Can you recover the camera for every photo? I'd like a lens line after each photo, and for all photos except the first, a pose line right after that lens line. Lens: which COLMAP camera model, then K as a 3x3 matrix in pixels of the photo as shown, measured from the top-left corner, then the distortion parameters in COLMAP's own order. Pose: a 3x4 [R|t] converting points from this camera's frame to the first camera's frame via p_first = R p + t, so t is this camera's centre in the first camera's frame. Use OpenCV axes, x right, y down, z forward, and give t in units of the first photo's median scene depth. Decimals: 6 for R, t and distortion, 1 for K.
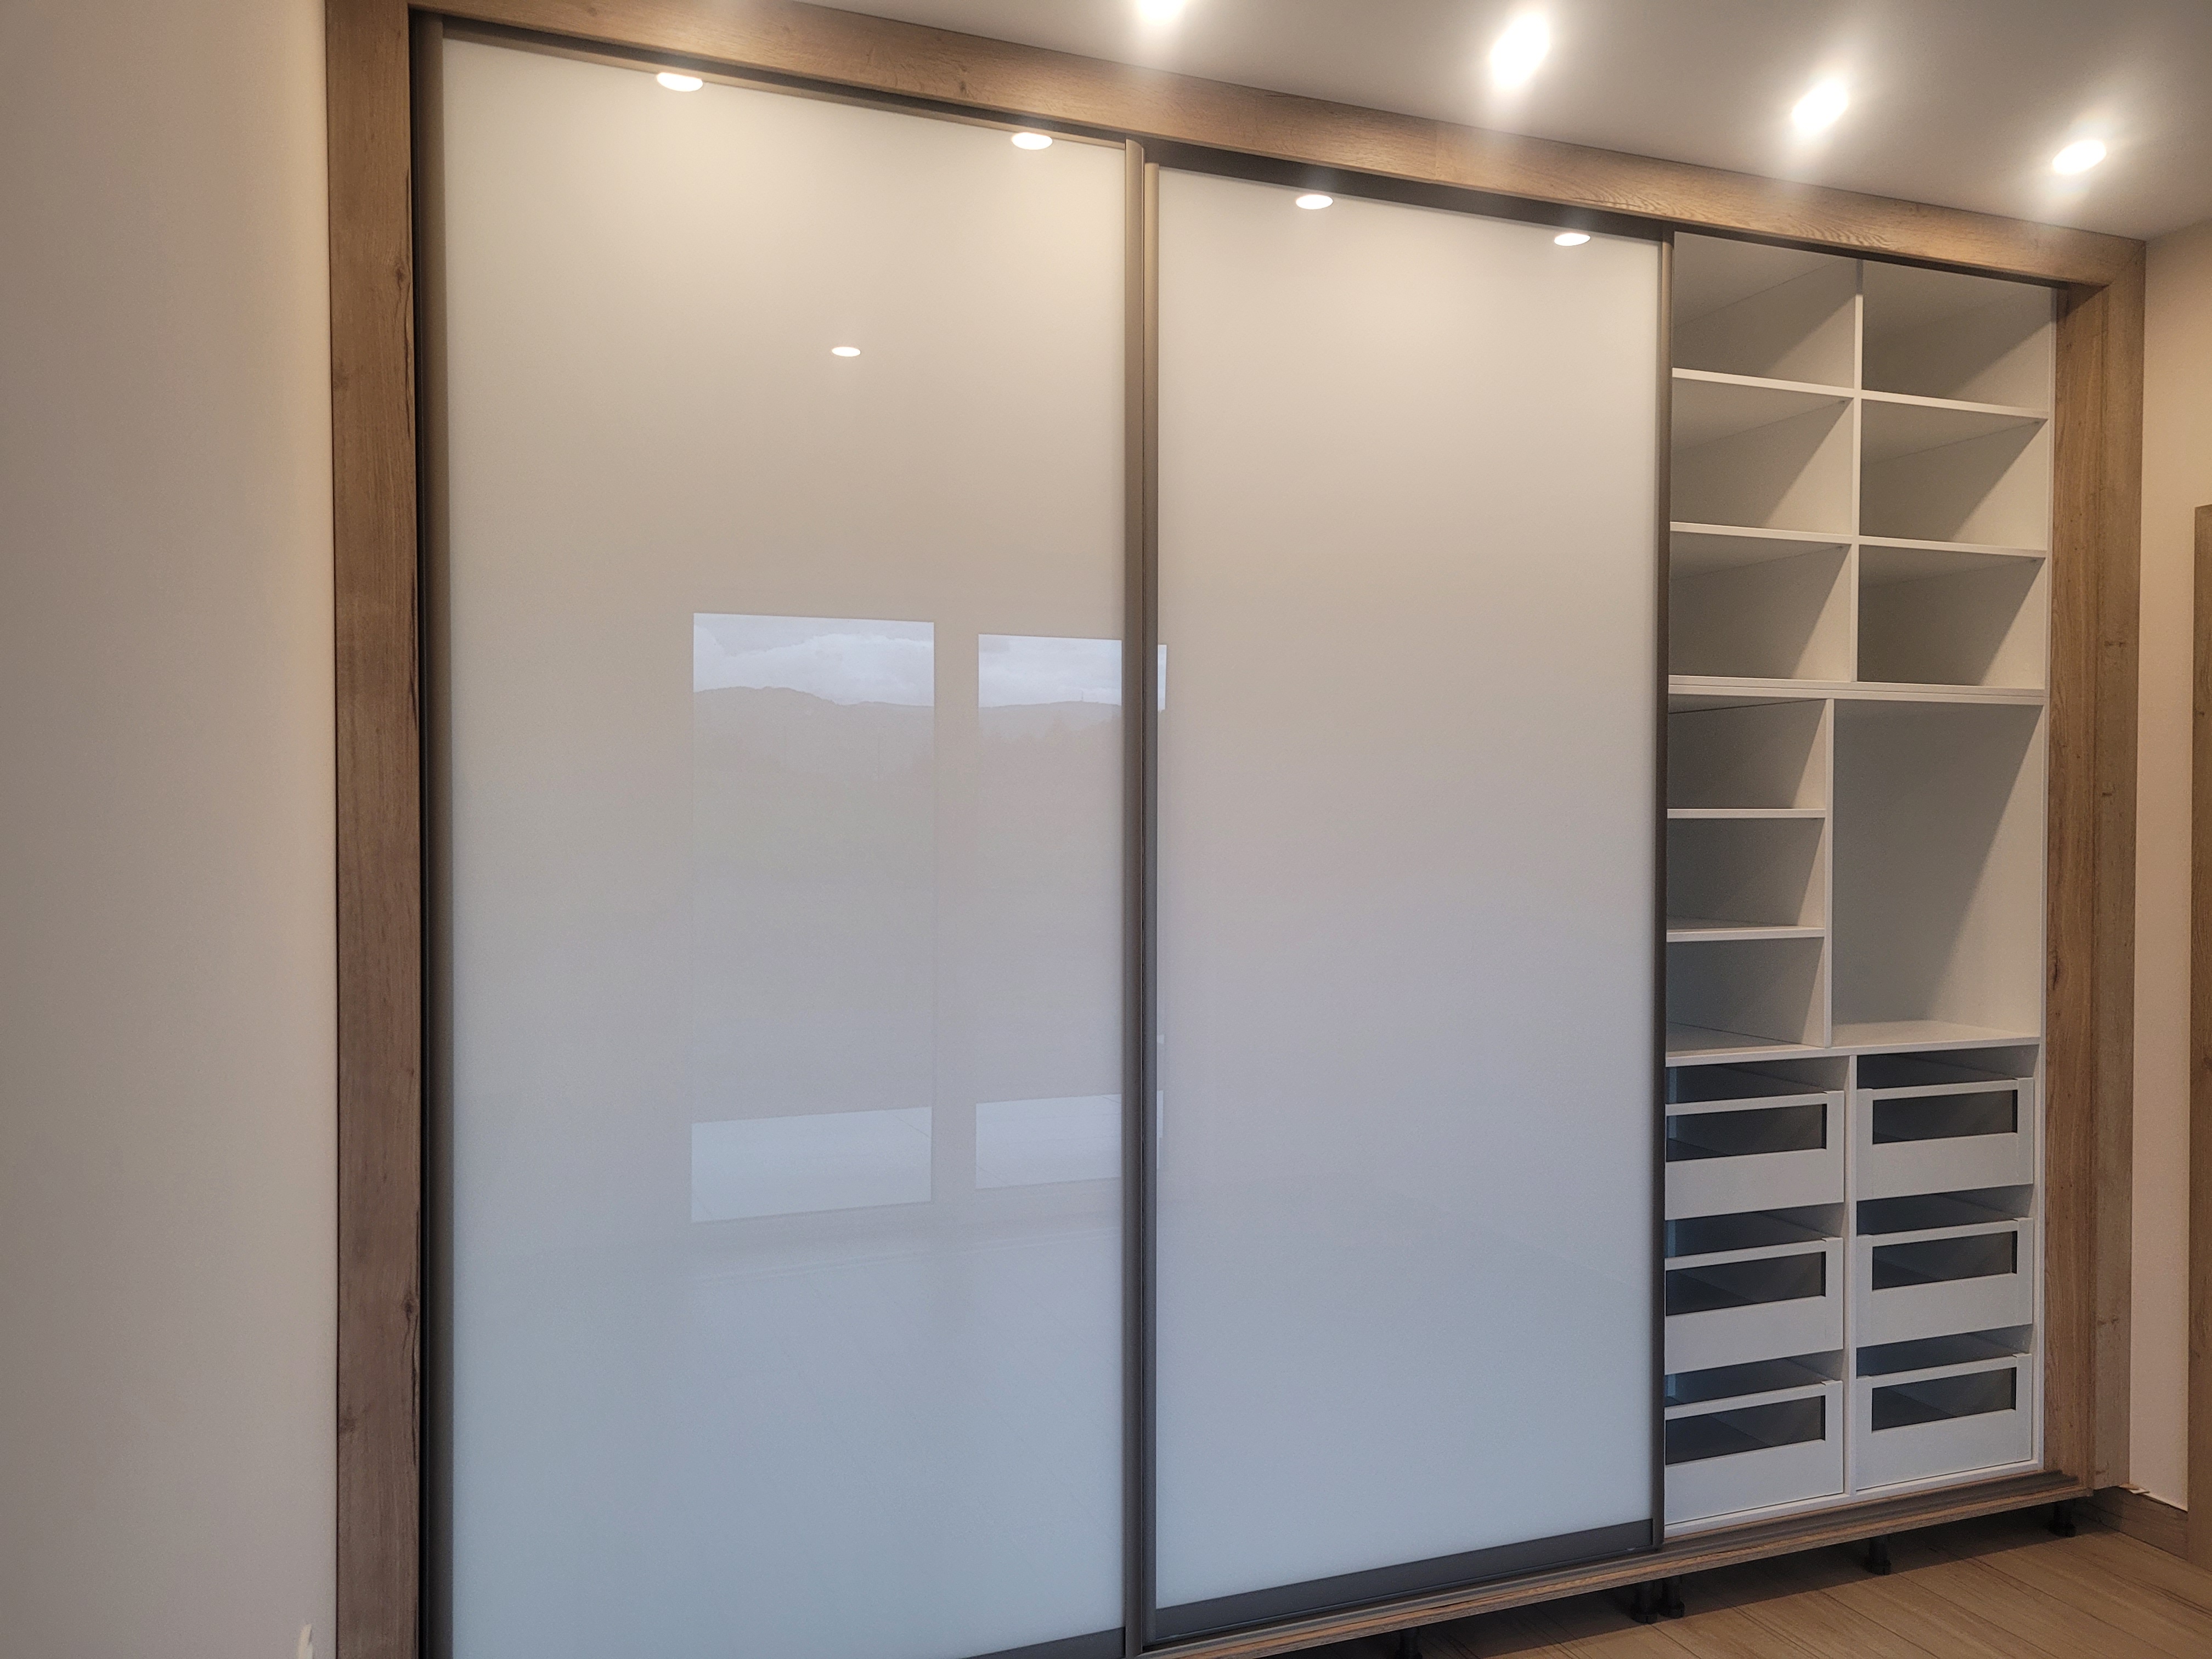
lens RADIAL K [[1698.3, 0, 1127.5], [0, 1698.3, 846.7], [0, 0, 1]] dist [0.053230, -0.044603]
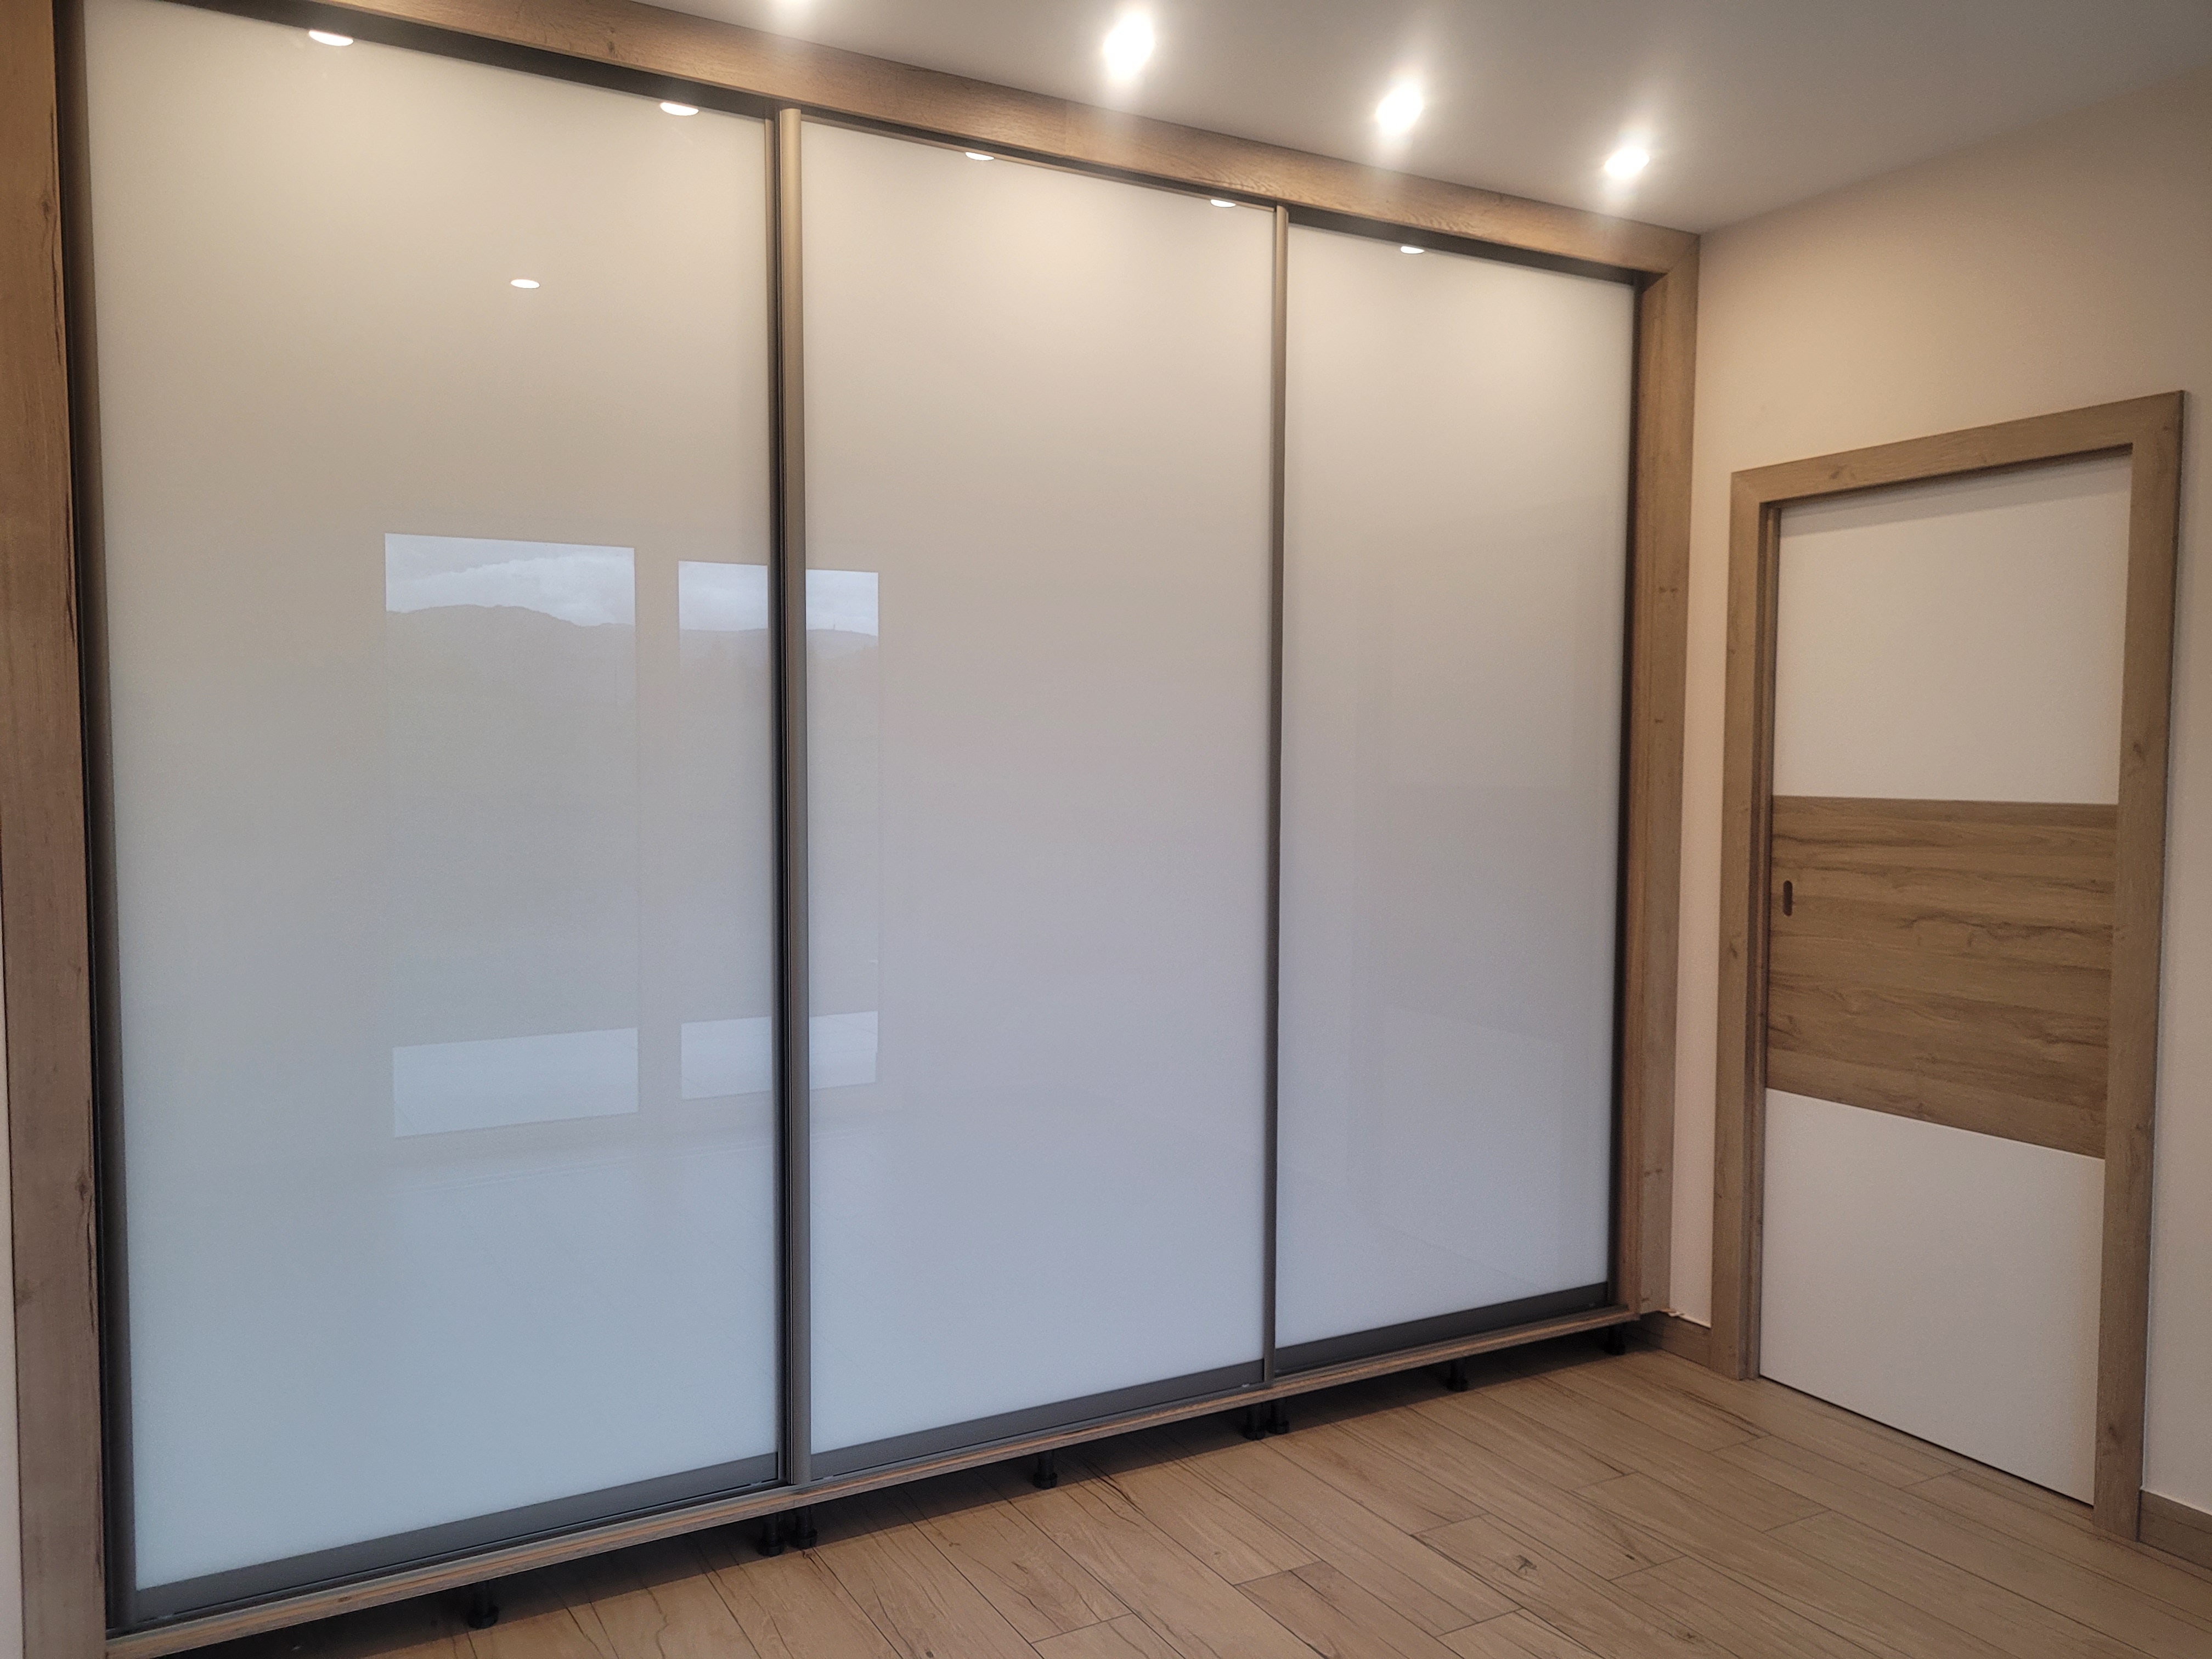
lens RADIAL K [[1698.3, 0, 1108.5], [0, 1698.3, 854.3], [0, 0, 1]] dist [0.053230, -0.044603]
pose [[0.990868, -0.005207, 0.134738, 0.059800], [-0.000885, 0.998982, 0.045111, 0.009927], [-0.134835, -0.044818, 0.989854, -0.116992]]
